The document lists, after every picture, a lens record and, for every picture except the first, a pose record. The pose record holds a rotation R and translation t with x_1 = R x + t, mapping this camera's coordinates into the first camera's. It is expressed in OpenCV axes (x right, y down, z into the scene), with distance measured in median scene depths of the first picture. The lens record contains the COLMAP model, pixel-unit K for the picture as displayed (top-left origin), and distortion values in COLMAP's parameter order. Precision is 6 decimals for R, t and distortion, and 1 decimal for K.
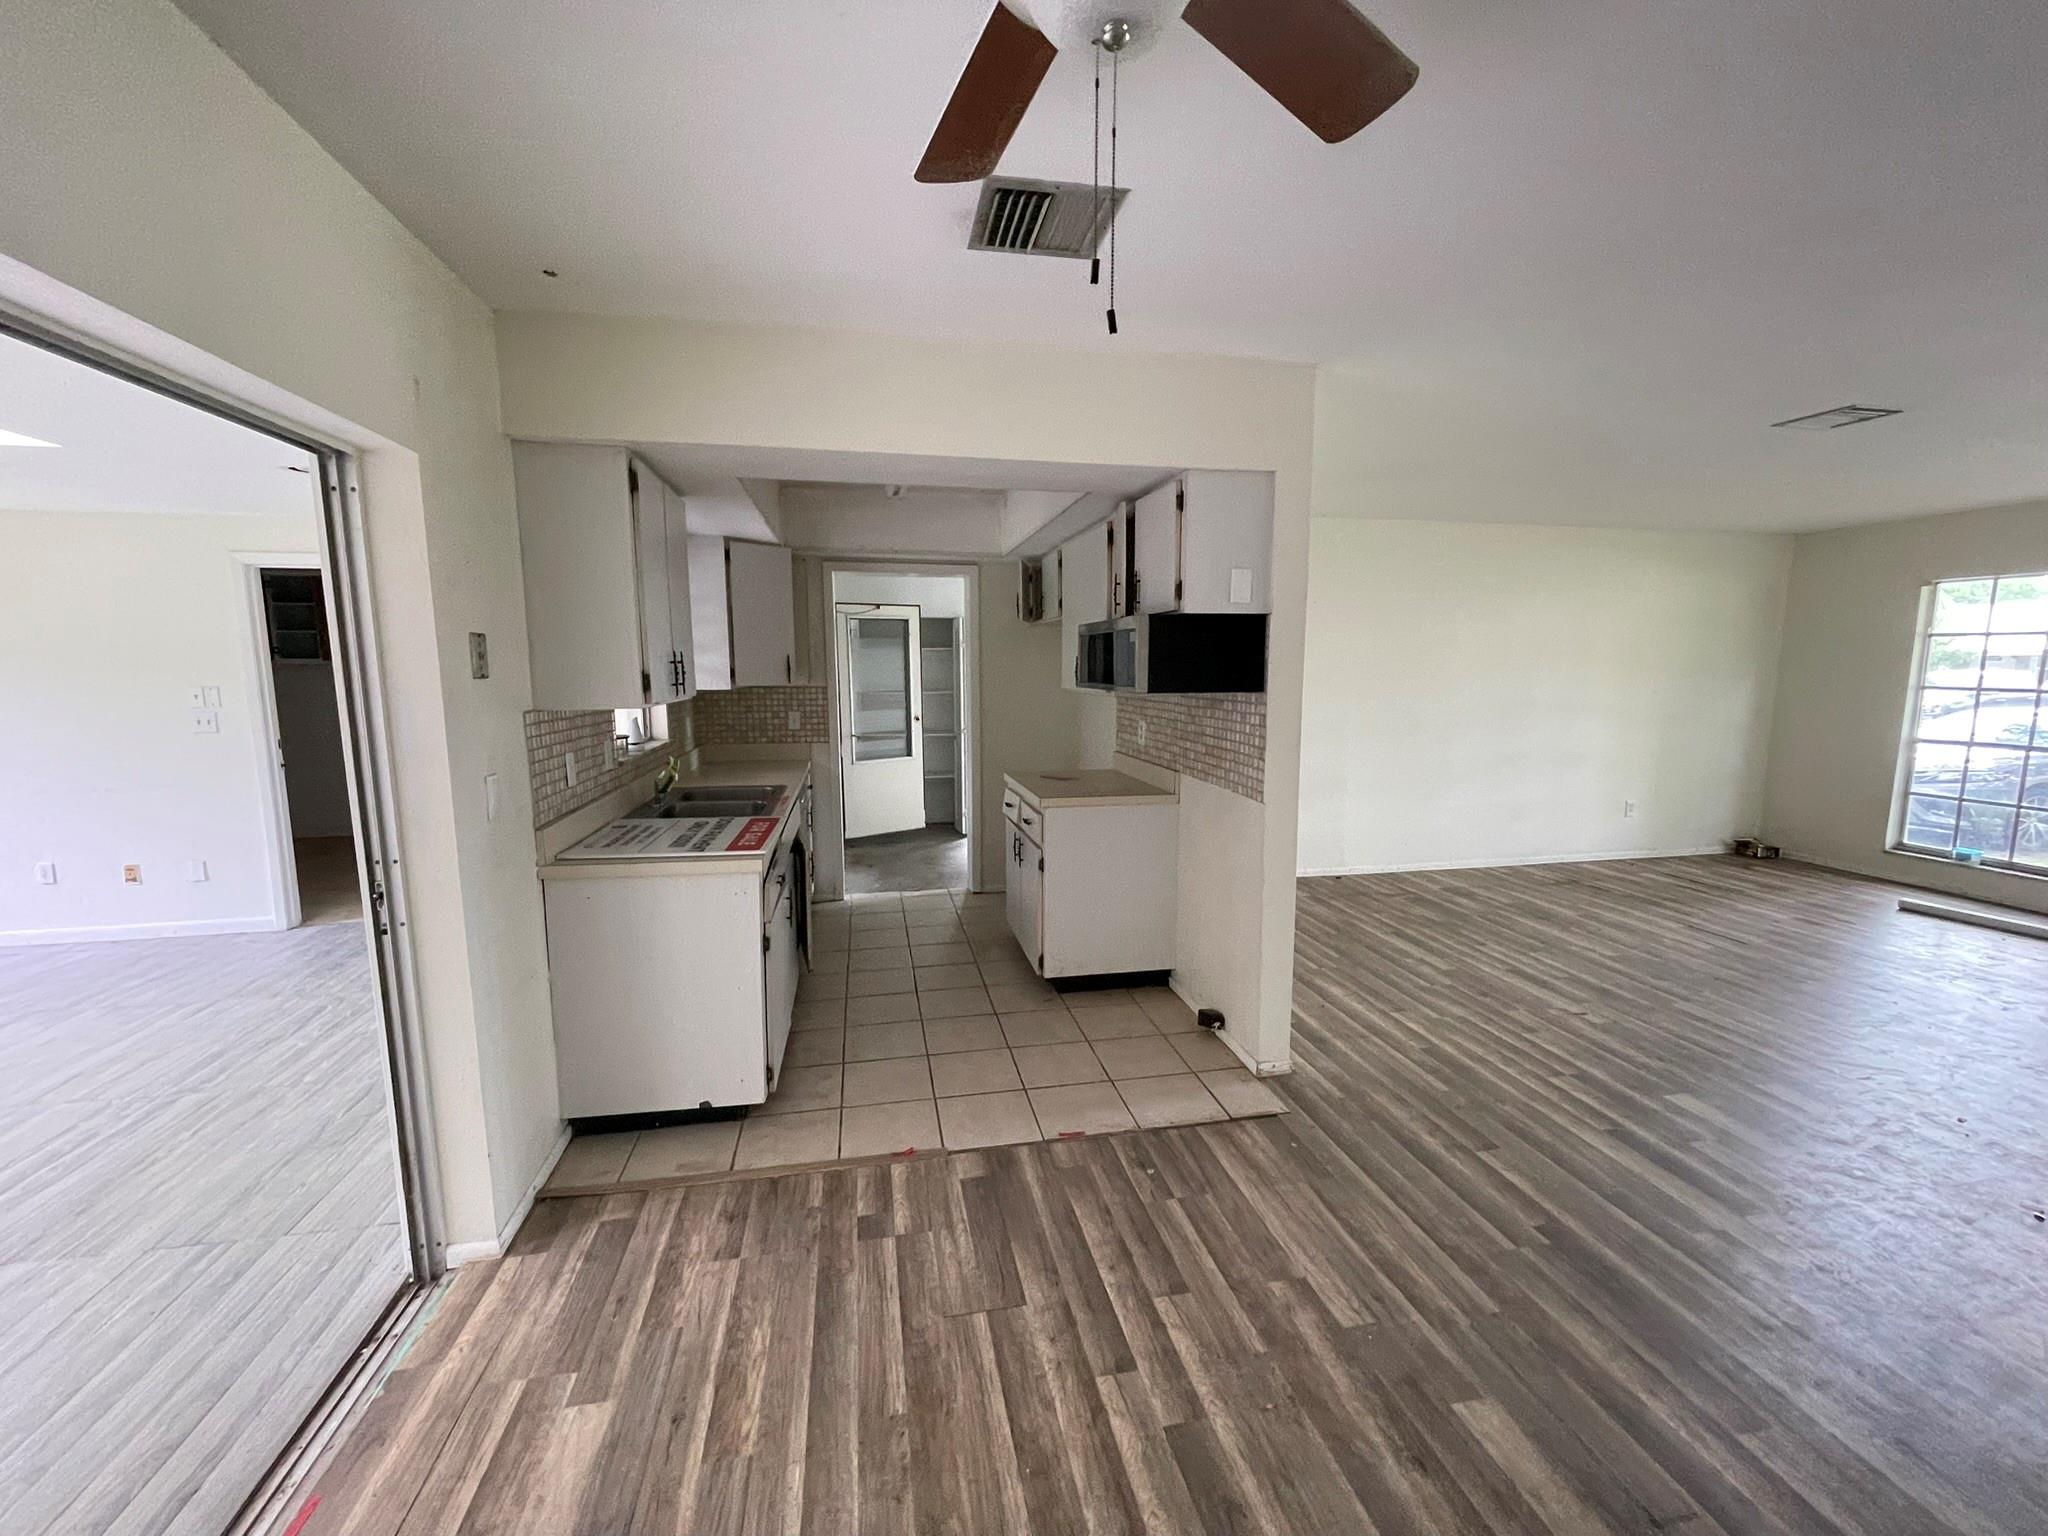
lens RADIAL K [[824.0, 0, 1023.1], [0, 824.0, 772.5], [0, 0, 1]] dist [-0.001536, 0.000044]
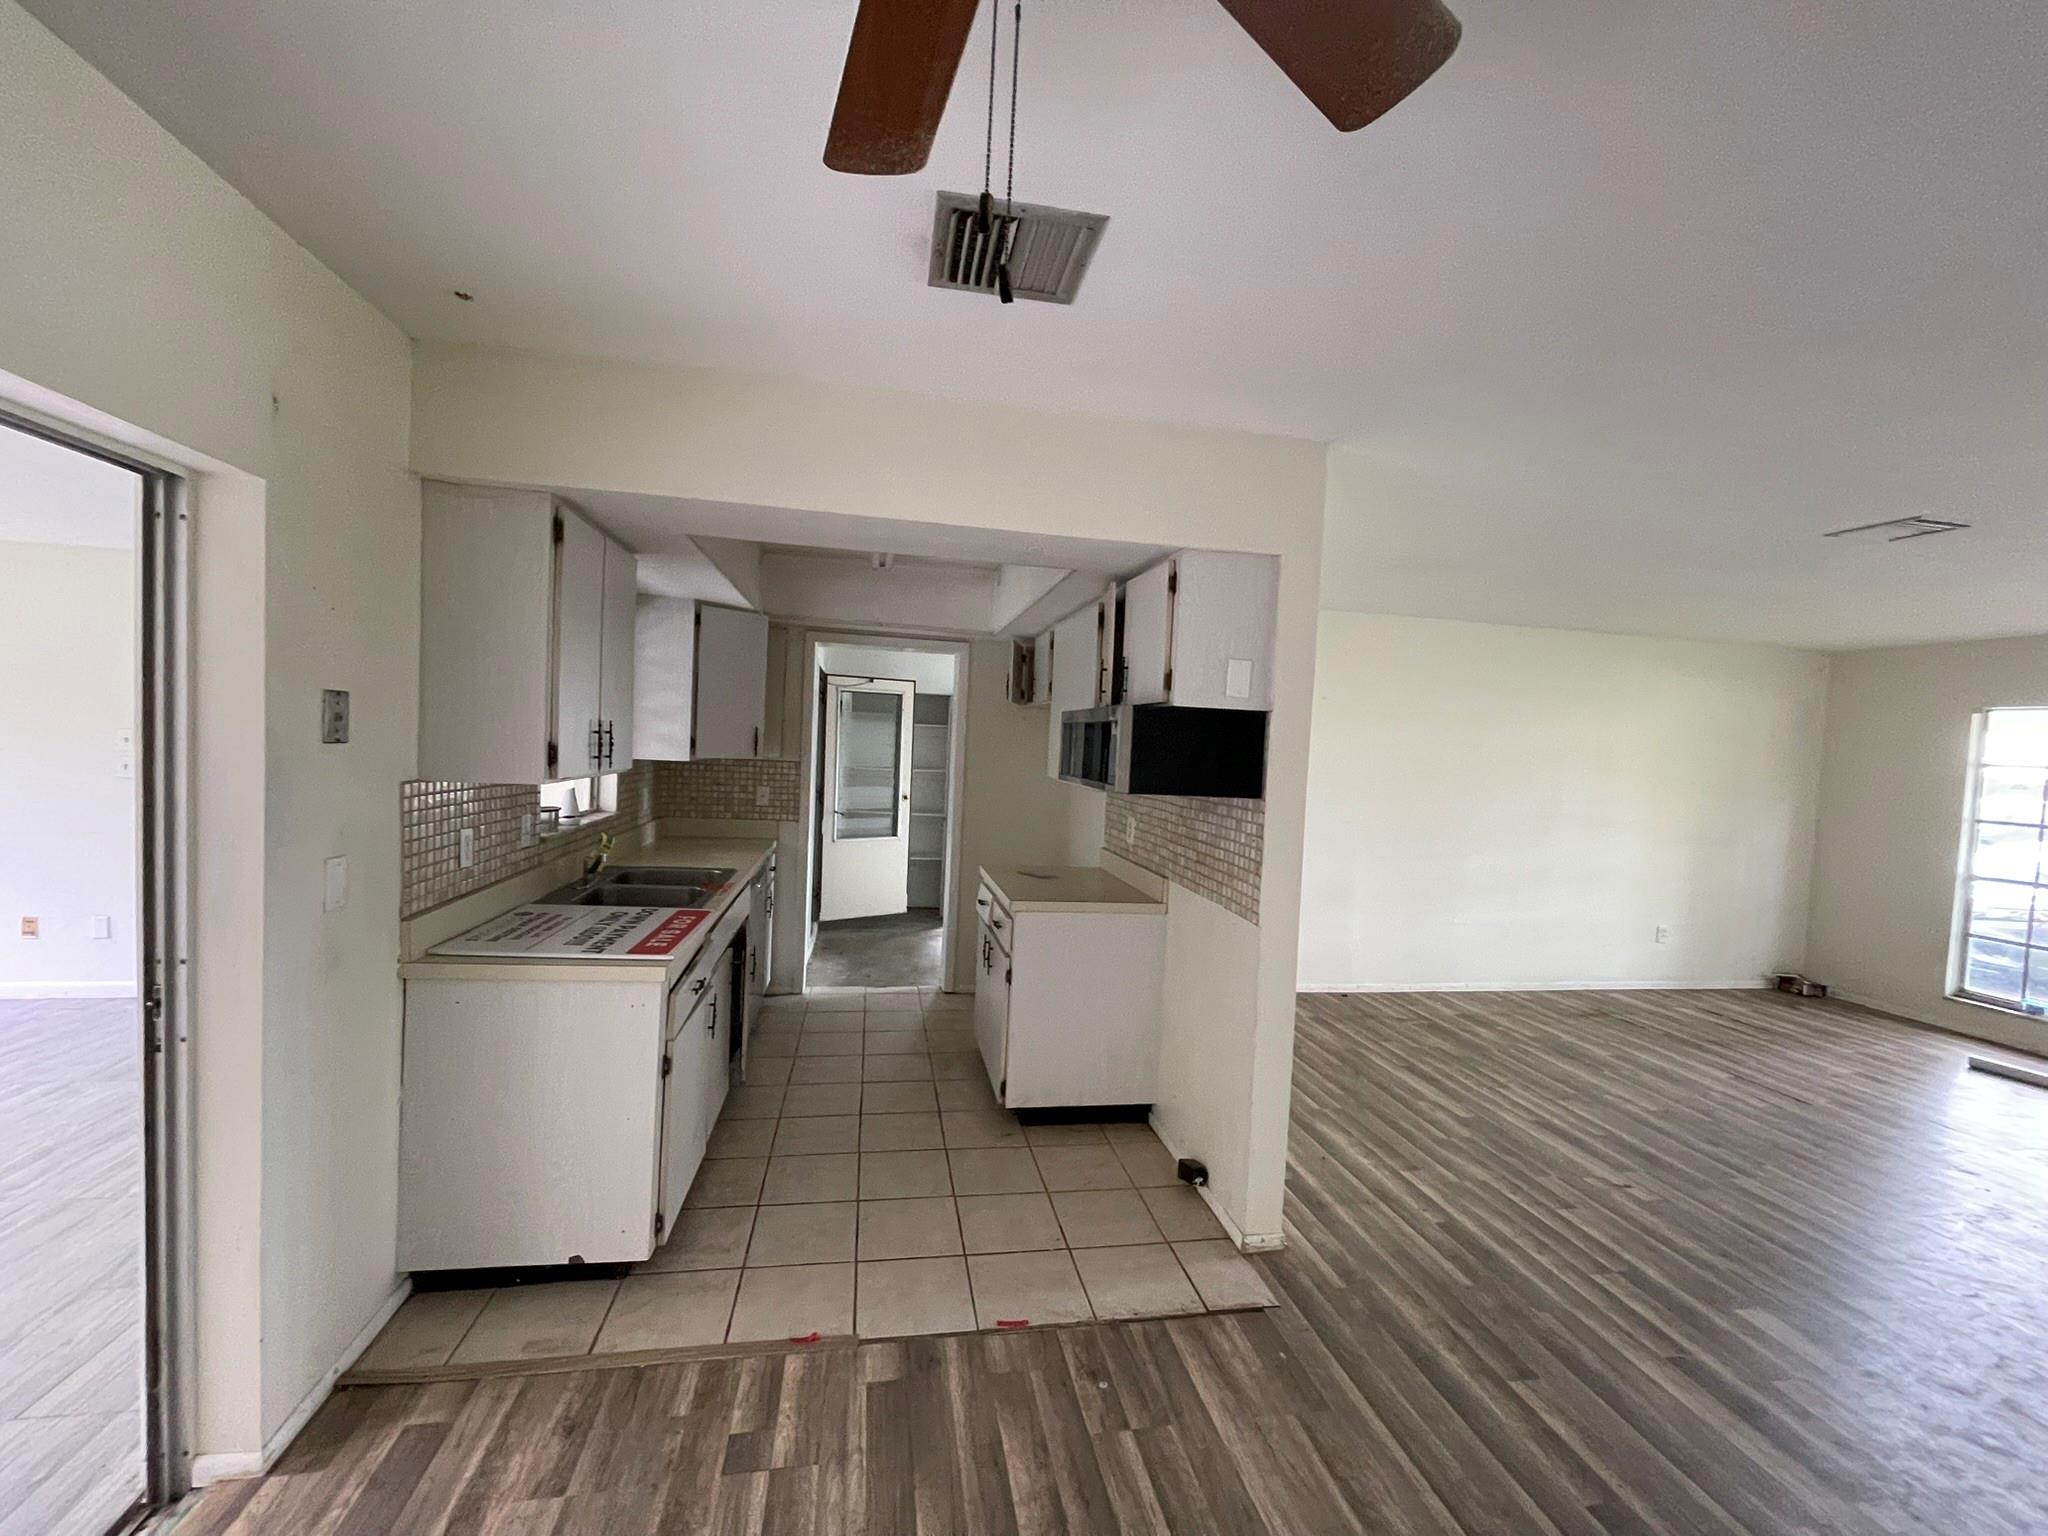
lens RADIAL K [[826.6, 0, 1020.9], [0, 826.6, 774.6], [0, 0, 1]] dist [-0.001100, -0.000459]
pose [[0.998620, 0.050557, -0.014215, 0.036139], [-0.051647, 0.994486, -0.091274, -0.022855], [0.009522, 0.091882, 0.995724, 0.089876]]
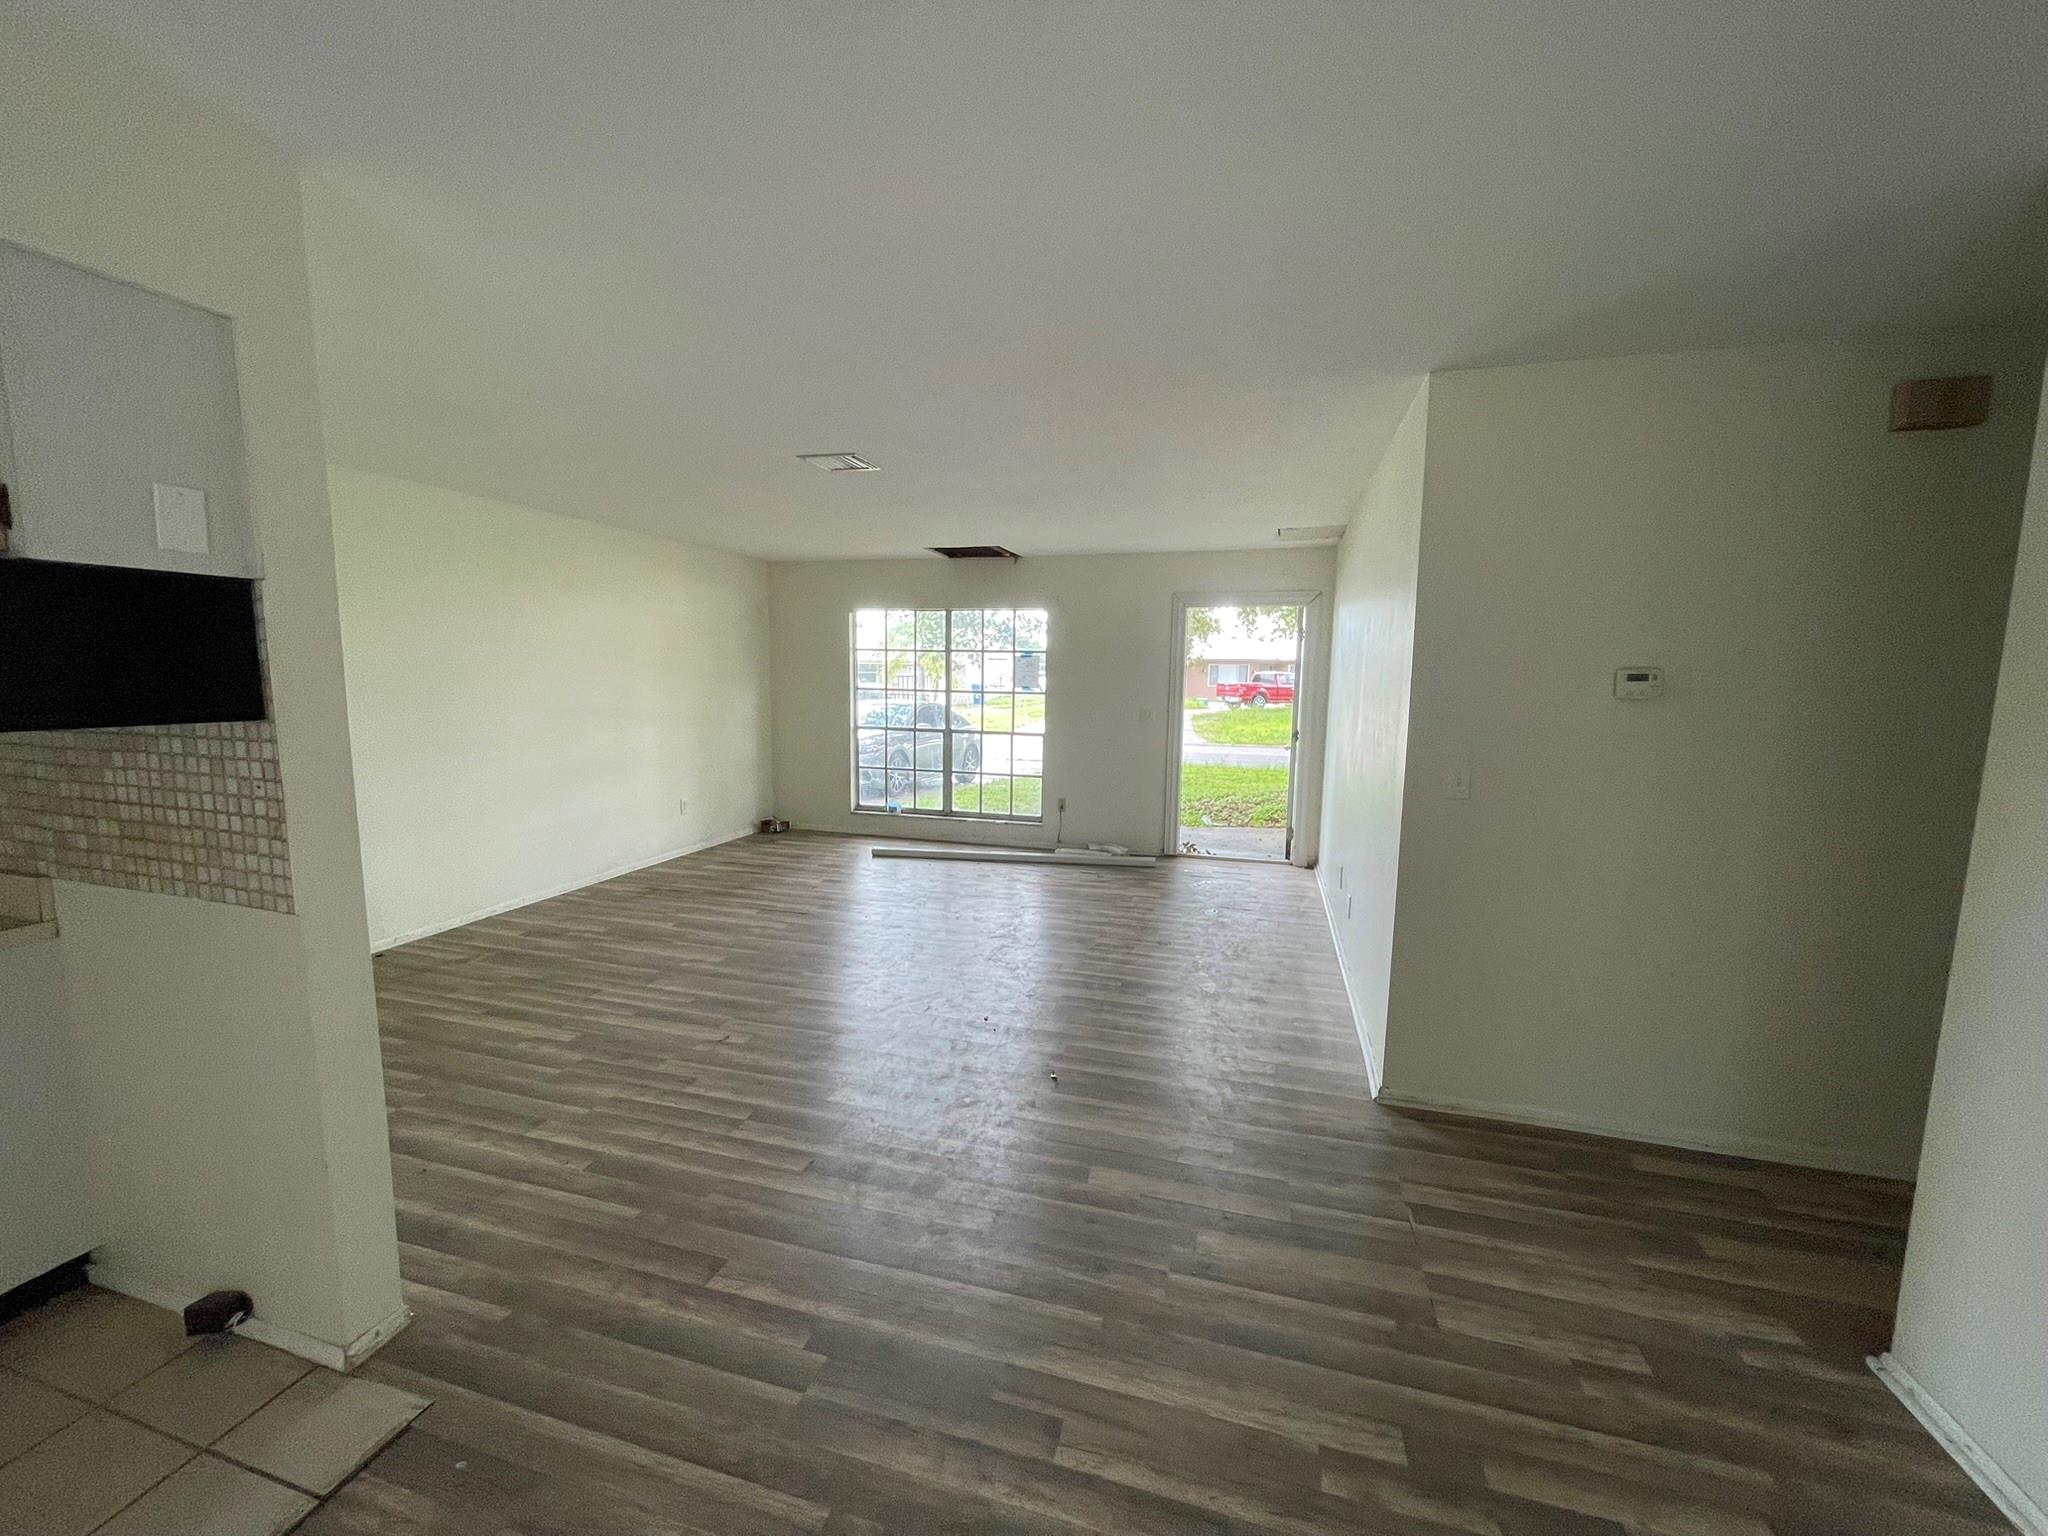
lens RADIAL K [[827.1, 0, 1021.7], [0, 827.1, 773.5], [0, 0, 1]] dist [-0.001485, 0.000419]
pose [[0.462044, -0.101386, 0.881043, 0.023918], [0.099589, 0.993092, 0.062053, -0.035181], [-0.881247, 0.059071, 0.468949, 0.221248]]
